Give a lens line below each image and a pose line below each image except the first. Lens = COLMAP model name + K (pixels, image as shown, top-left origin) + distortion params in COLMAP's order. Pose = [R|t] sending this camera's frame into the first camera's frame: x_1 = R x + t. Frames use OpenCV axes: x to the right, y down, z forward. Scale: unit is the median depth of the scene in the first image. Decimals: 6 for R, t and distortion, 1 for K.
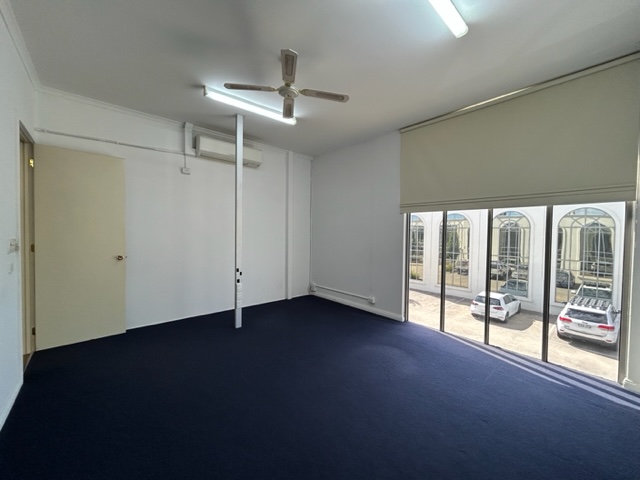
lens RADIAL K [[256.7, 0, 320.0], [0, 256.7, 240.0], [0, 0, 1]] dist [-0.000734, -0.000098]
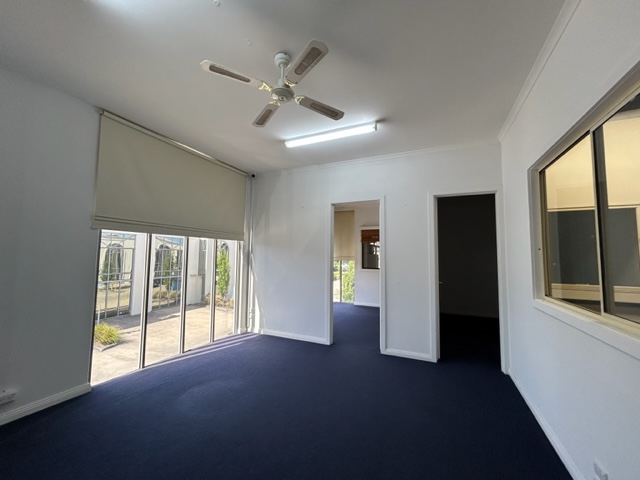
lens RADIAL K [[256.7, 0, 320.0], [0, 256.7, 240.0], [0, 0, 1]] dist [-0.000734, -0.000098]
pose [[-0.403977, 0.043738, 0.913723, -0.703037], [0.011367, 0.999019, -0.042796, -0.047002], [-0.914698, -0.006903, -0.404078, 0.936126]]
